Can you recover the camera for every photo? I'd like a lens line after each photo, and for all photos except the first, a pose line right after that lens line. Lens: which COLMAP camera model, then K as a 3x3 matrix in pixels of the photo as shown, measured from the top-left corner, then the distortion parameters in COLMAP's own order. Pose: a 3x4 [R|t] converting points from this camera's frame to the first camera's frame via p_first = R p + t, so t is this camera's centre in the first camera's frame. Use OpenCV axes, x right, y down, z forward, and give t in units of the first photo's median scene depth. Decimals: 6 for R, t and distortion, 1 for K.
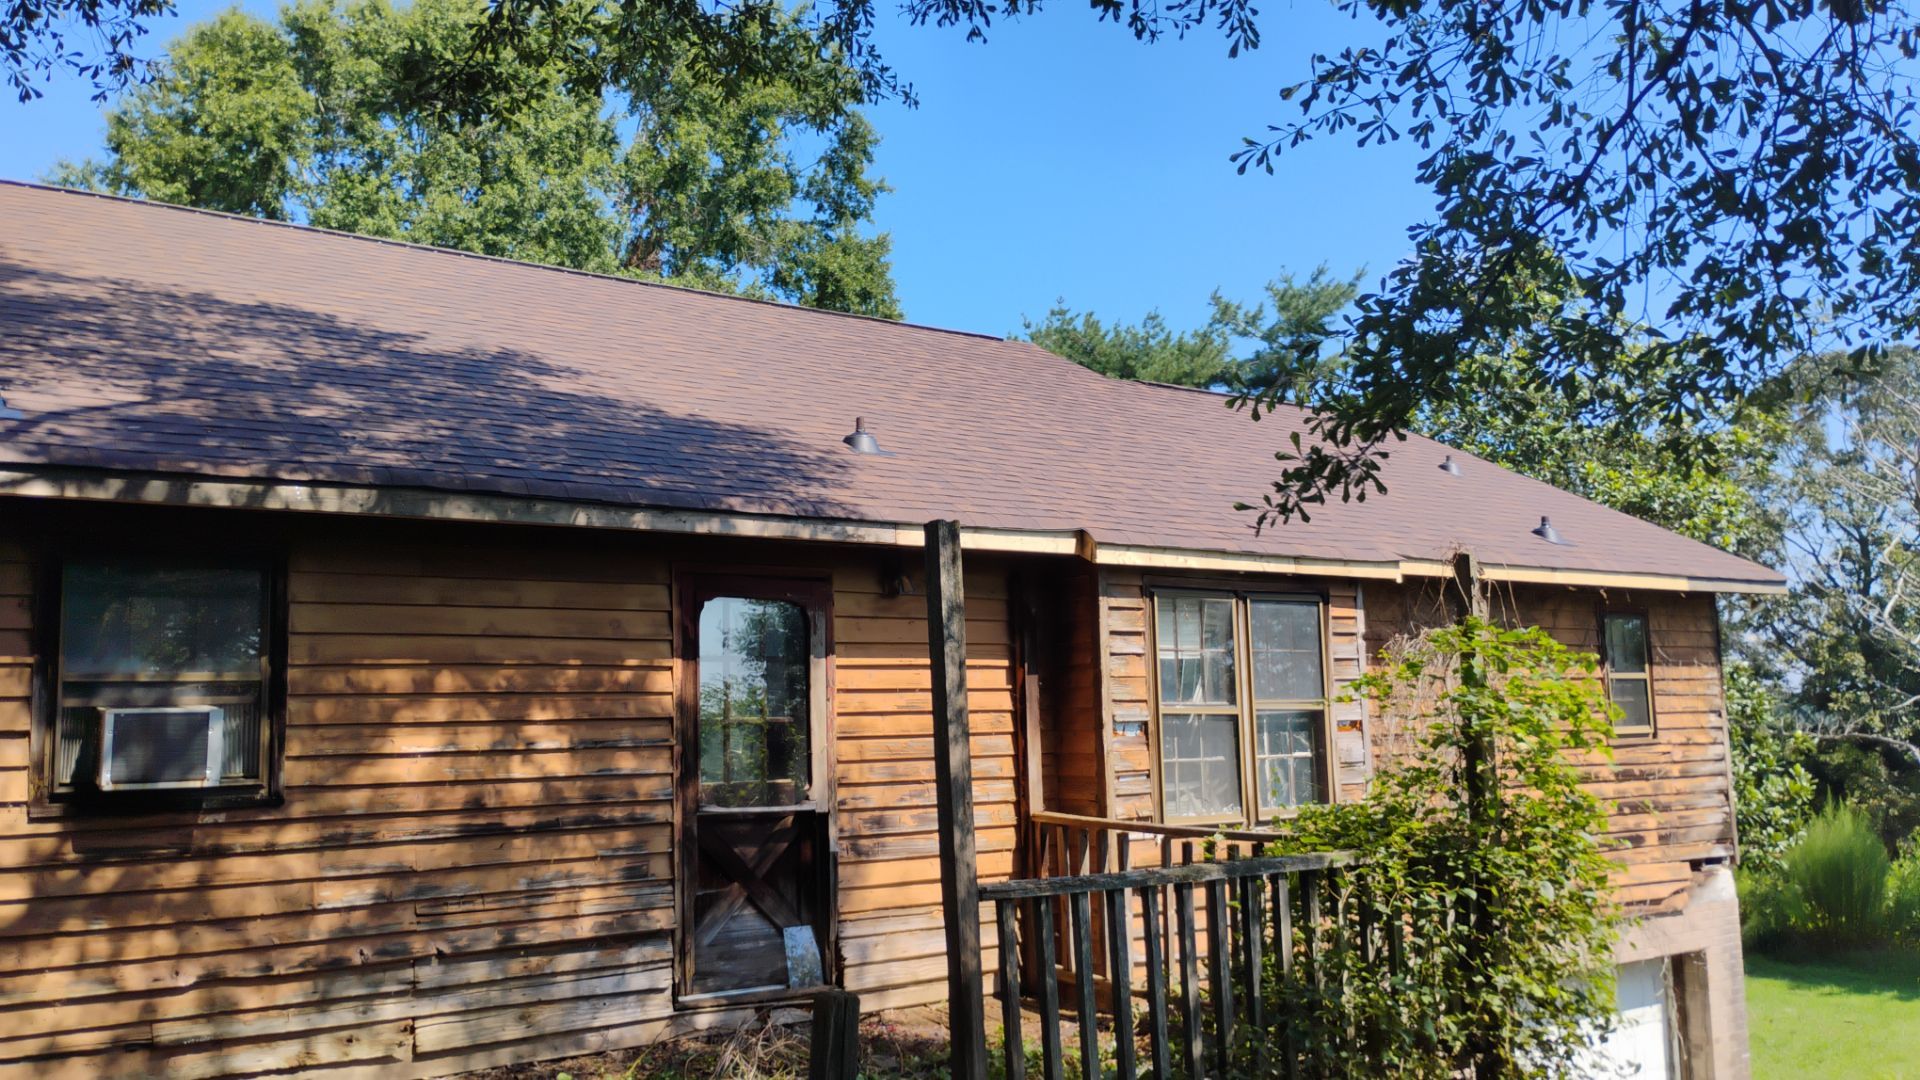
lens RADIAL K [[1576.1, 0, 946.9], [0, 1576.1, 520.5], [0, 0, 1]] dist [0.034393, -0.065718]
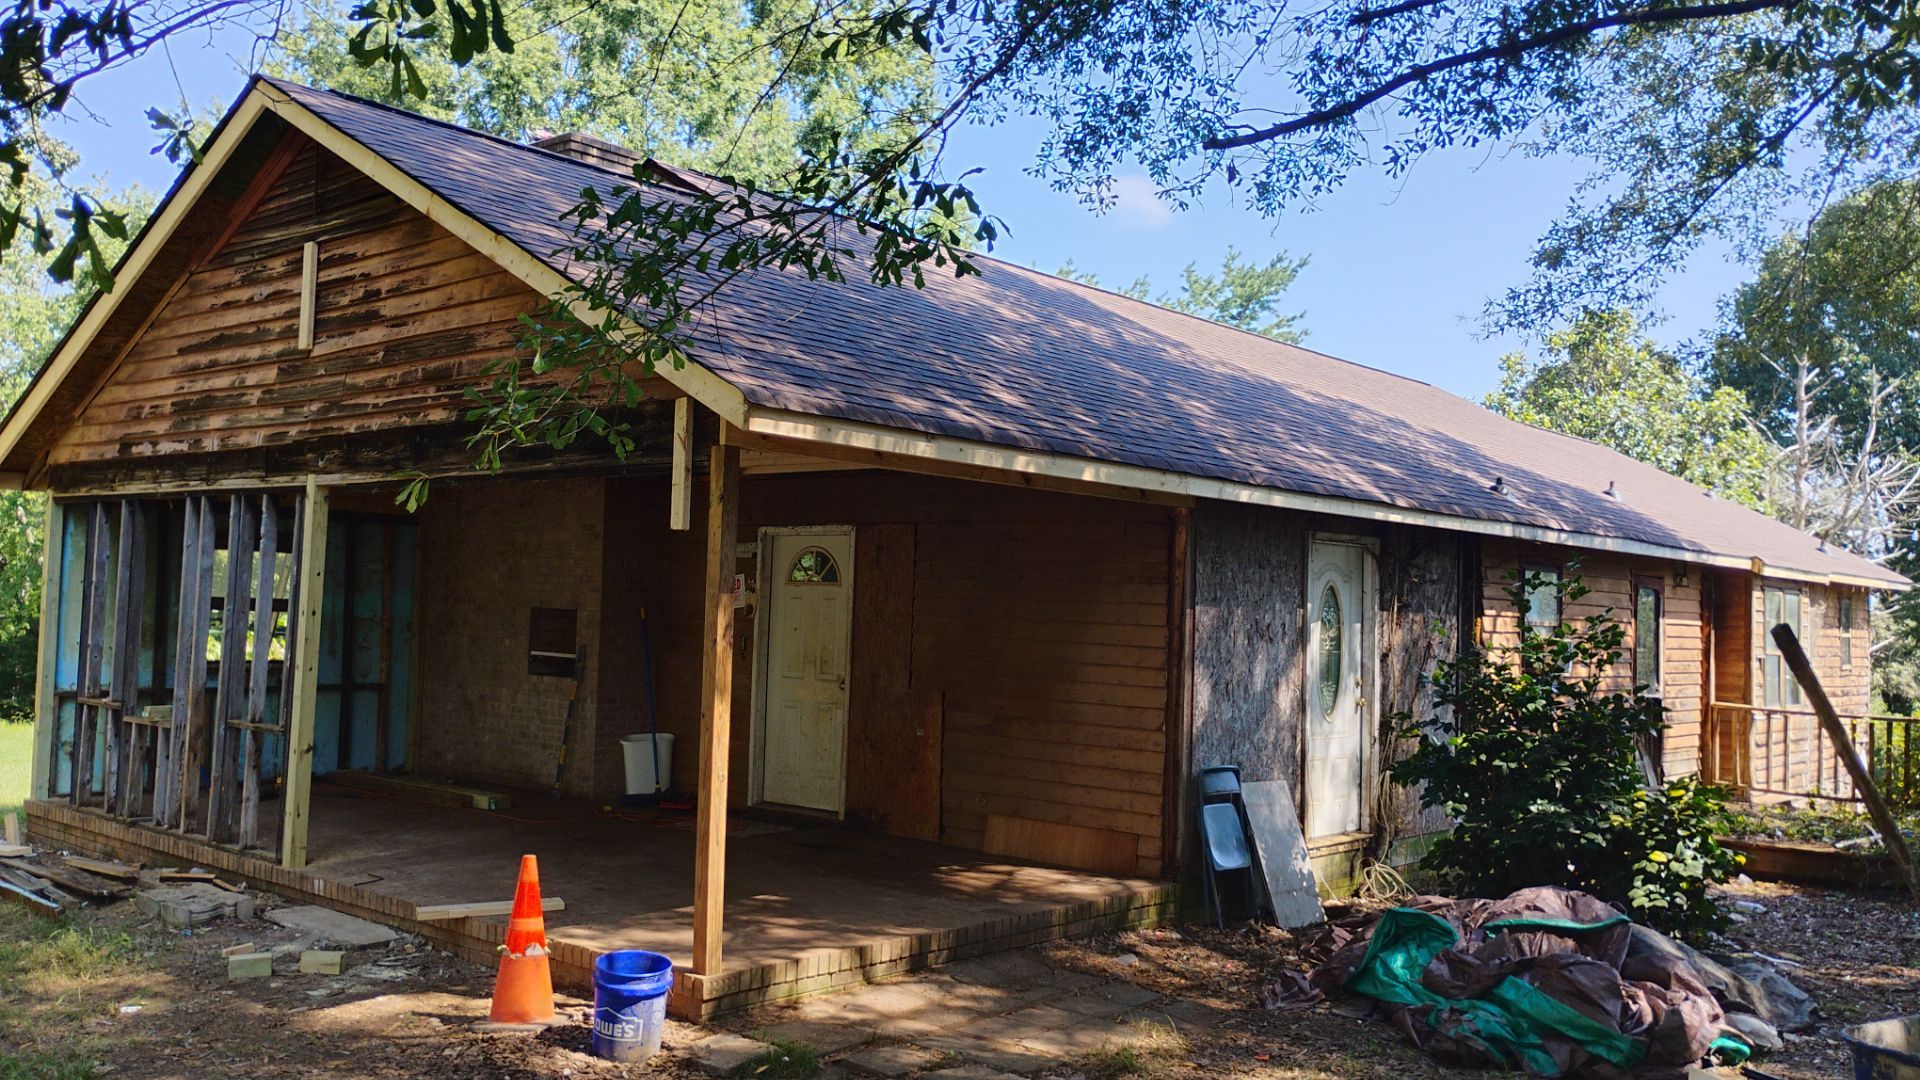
lens RADIAL K [[1576.1, 0, 946.9], [0, 1576.1, 520.5], [0, 0, 1]] dist [0.034393, -0.065718]
pose [[0.981066, 0.068233, 0.181258, -1.003745], [-0.081310, 0.994520, 0.065710, -0.068781], [-0.175781, -0.079204, 0.981238, -0.567932]]
